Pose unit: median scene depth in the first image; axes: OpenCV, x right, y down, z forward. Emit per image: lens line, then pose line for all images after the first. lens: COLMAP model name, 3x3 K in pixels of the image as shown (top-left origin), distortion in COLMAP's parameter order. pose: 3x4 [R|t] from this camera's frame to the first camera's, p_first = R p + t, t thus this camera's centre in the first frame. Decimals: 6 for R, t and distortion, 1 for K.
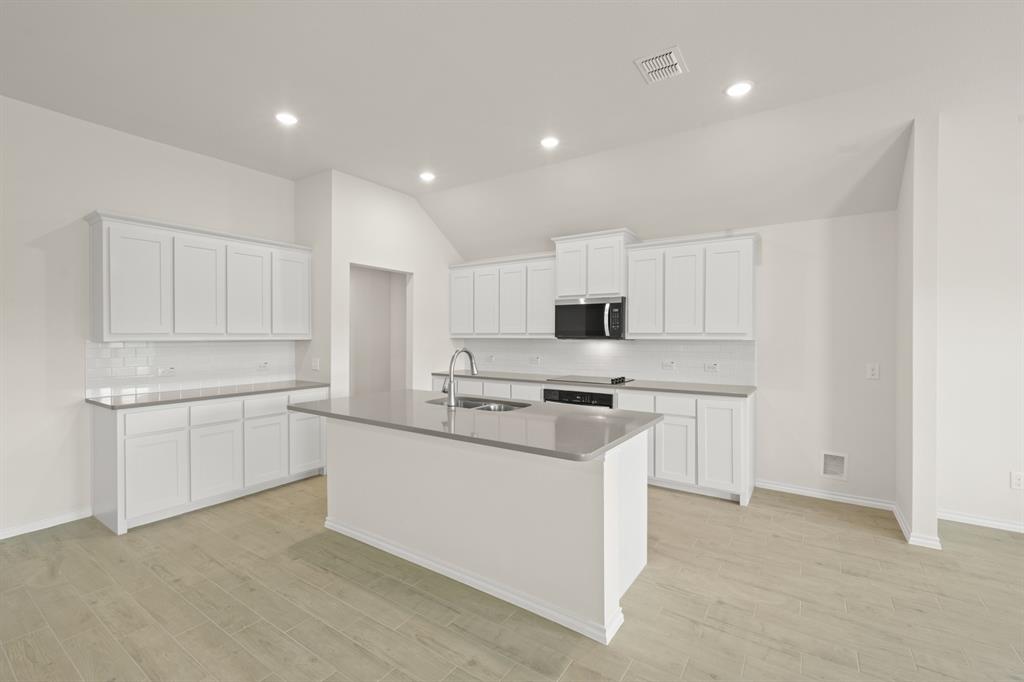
lens RADIAL K [[434.1, 0, 512.0], [0, 434.1, 341.0], [0, 0, 1]] dist [0.000650, 0.000029]
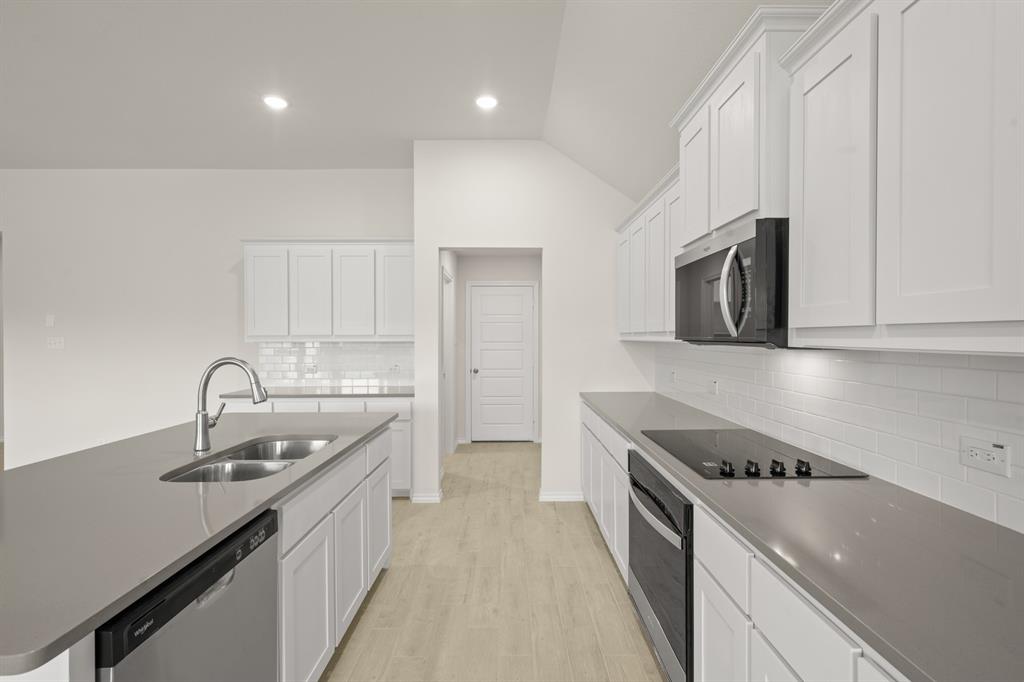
lens RADIAL K [[470.6, 0, 512.0], [0, 470.6, 341.0], [0, 0, 1]] dist [0.000430, -0.000021]
pose [[0.557101, 0.006338, -0.830420, 0.435424], [-0.007757, 0.999967, 0.002427, -0.007985], [0.830408, 0.005090, 0.557132, 0.624989]]
